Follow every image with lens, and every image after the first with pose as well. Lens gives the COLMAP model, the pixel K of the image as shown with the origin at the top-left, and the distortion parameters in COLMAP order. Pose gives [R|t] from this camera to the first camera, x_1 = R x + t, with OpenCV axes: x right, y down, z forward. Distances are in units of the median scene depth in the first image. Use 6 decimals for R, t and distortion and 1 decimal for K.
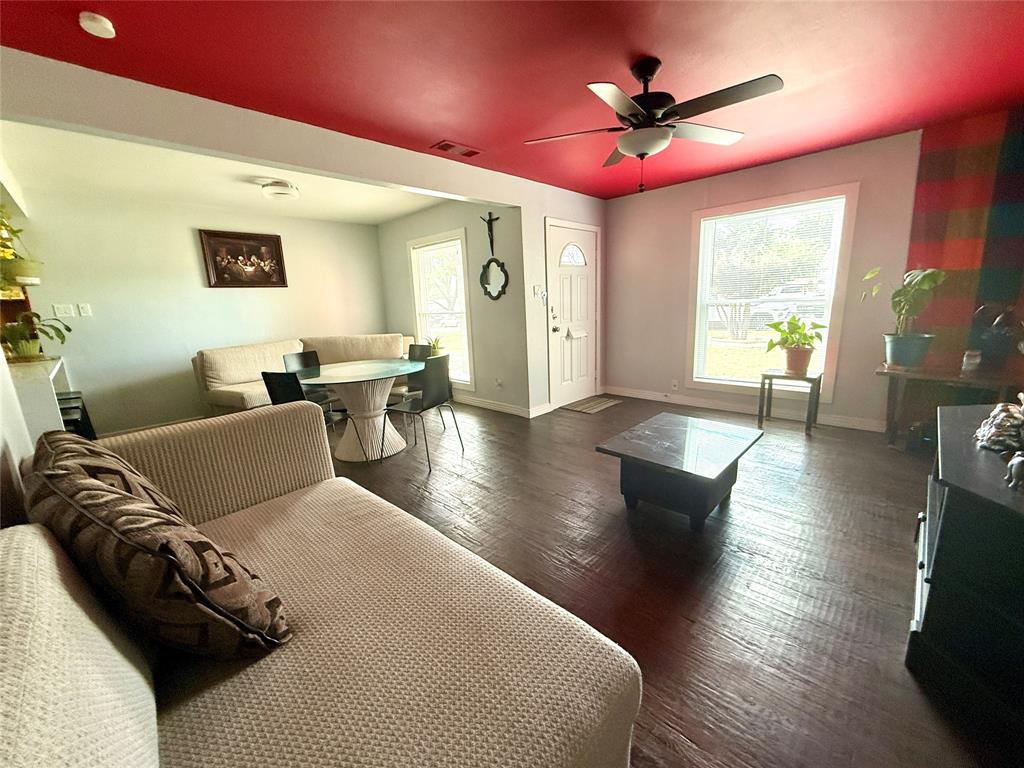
lens RADIAL K [[412.2, 0, 511.5], [0, 412.2, 385.0], [0, 0, 1]] dist [-0.000674, 0.000593]
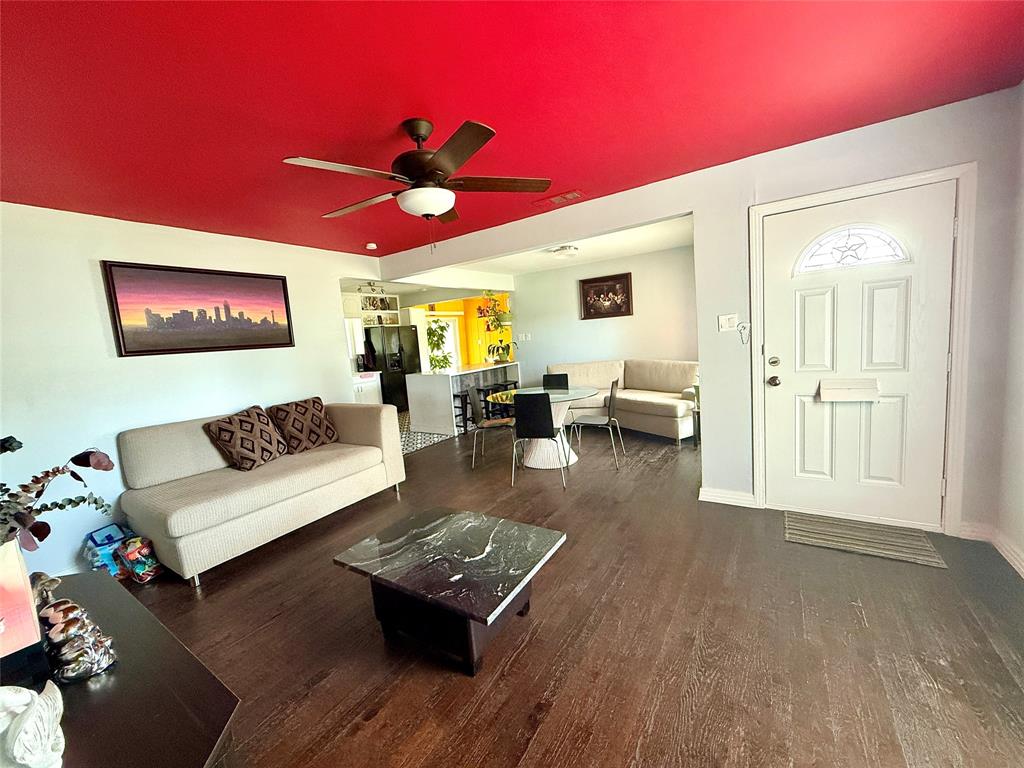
lens RADIAL K [[412.2, 0, 509.1], [0, 412.2, 383.6], [0, 0, 1]] dist [-0.000674, 0.000593]
pose [[0.189844, 0.136624, -0.972262, 0.588266], [-0.127832, 0.985281, 0.113493, -0.141753], [0.973457, 0.102740, 0.204515, 0.463931]]
